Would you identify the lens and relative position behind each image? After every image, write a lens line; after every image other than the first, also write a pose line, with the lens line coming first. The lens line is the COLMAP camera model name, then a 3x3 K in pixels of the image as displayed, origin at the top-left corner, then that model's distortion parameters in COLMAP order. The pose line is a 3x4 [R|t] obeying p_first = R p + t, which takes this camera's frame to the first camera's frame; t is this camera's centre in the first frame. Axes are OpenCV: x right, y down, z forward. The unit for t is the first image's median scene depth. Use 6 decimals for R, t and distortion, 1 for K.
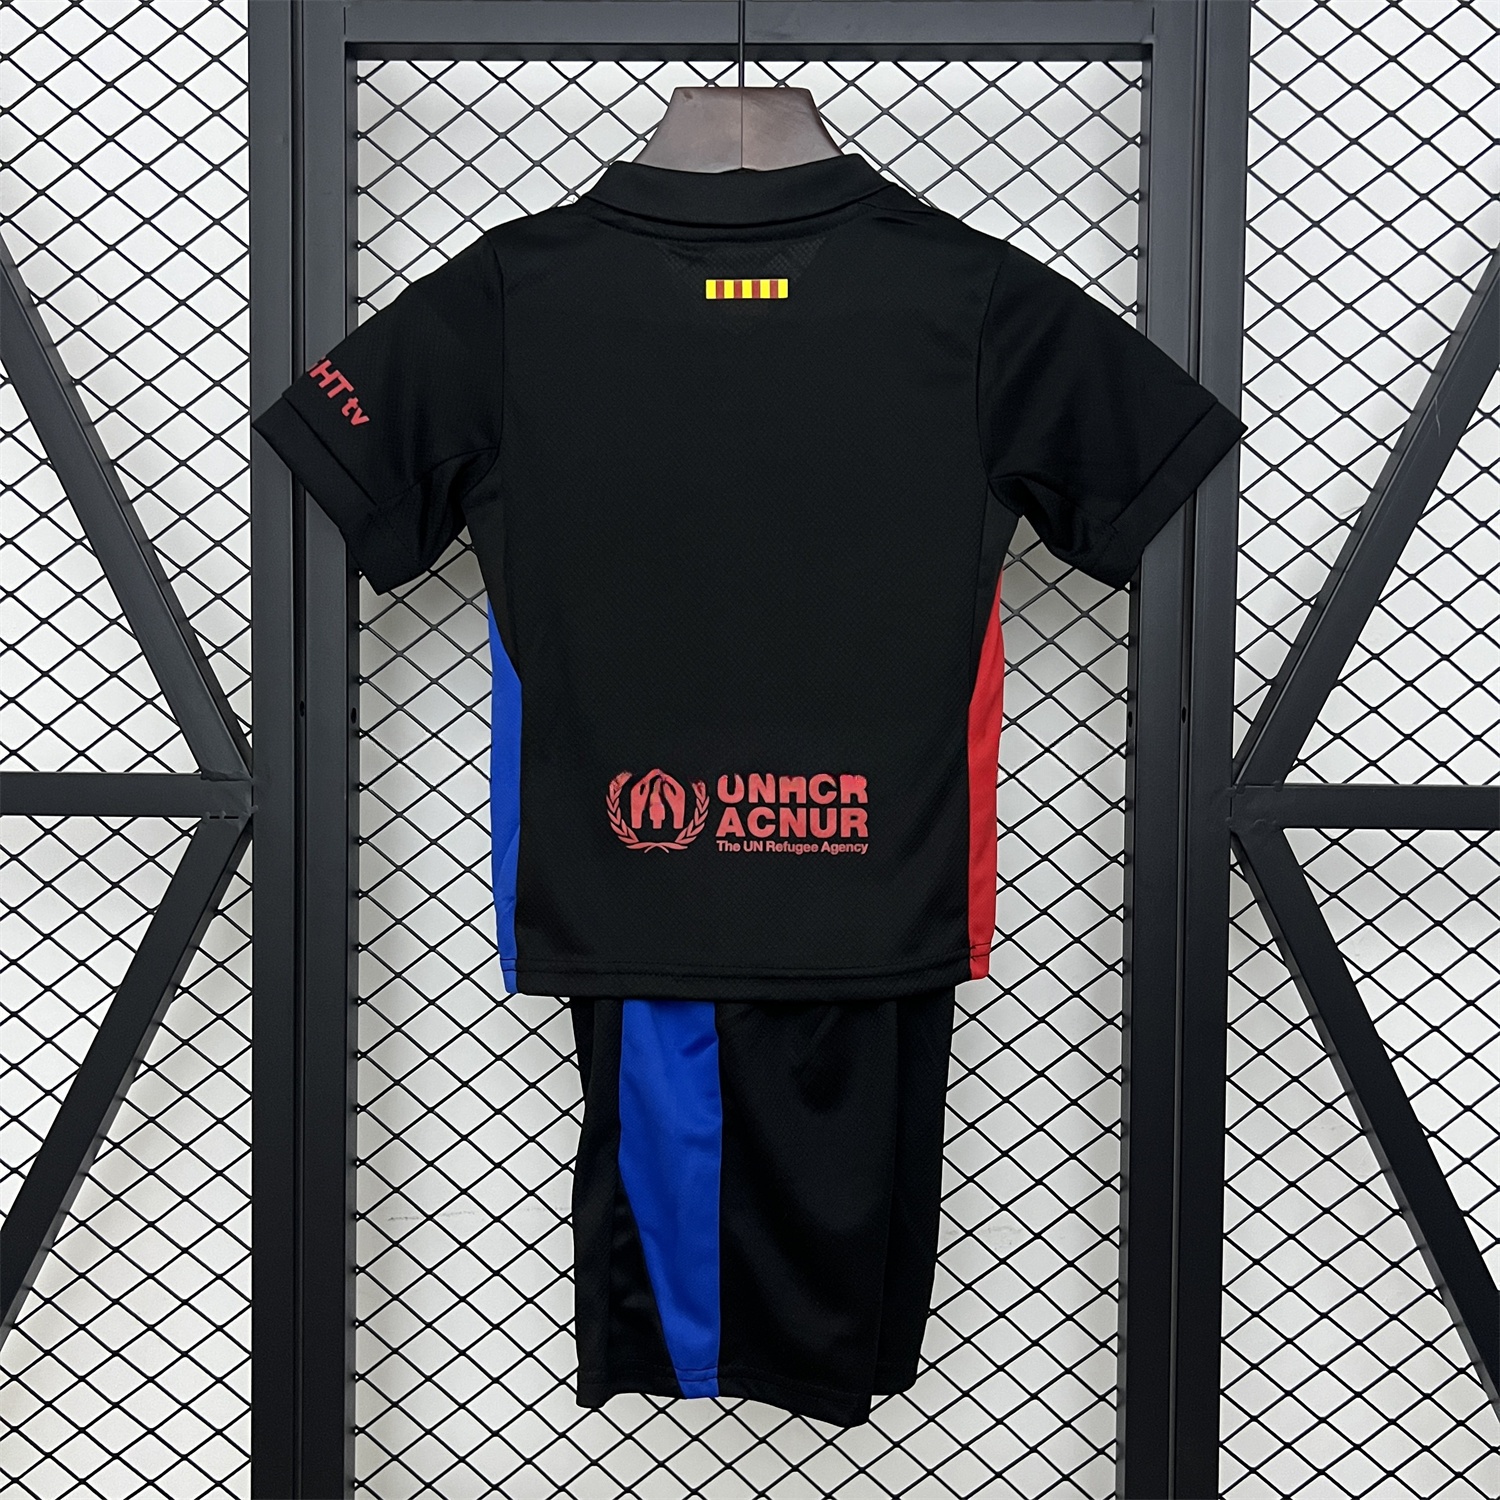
lens RADIAL K [[1506.1, 0, 749.3], [0, 1506.1, 750.2], [0, 0, 1]] dist [-0.000736, 0.000000]
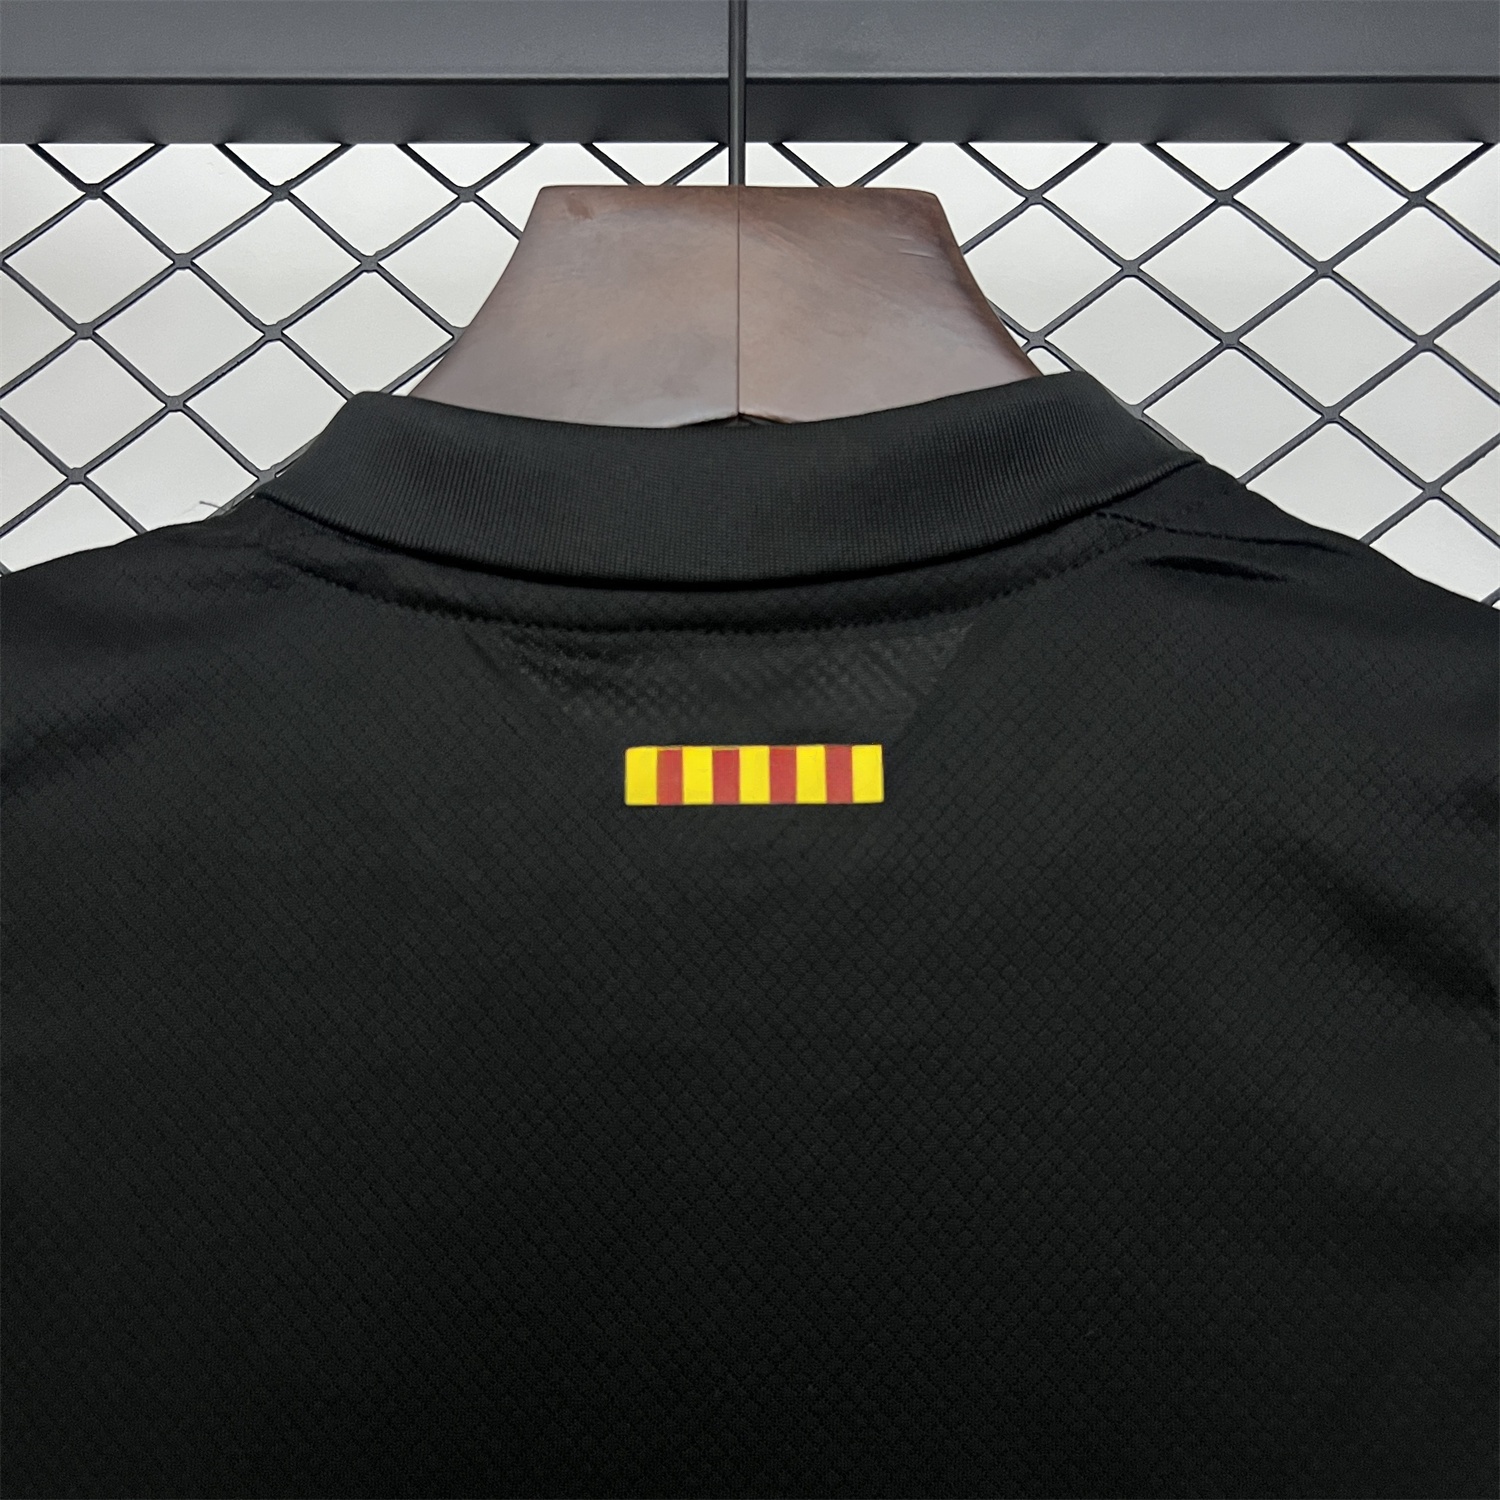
lens RADIAL K [[1506.1, 0, 754.1], [0, 1506.1, 748.3], [0, 0, 1]] dist [-0.000736, 0.000000]
pose [[0.999980, -0.000731, 0.006241, -0.003528], [0.001750, 0.986331, -0.164768, -0.257610], [-0.006035, 0.164775, 0.986313, 0.681459]]
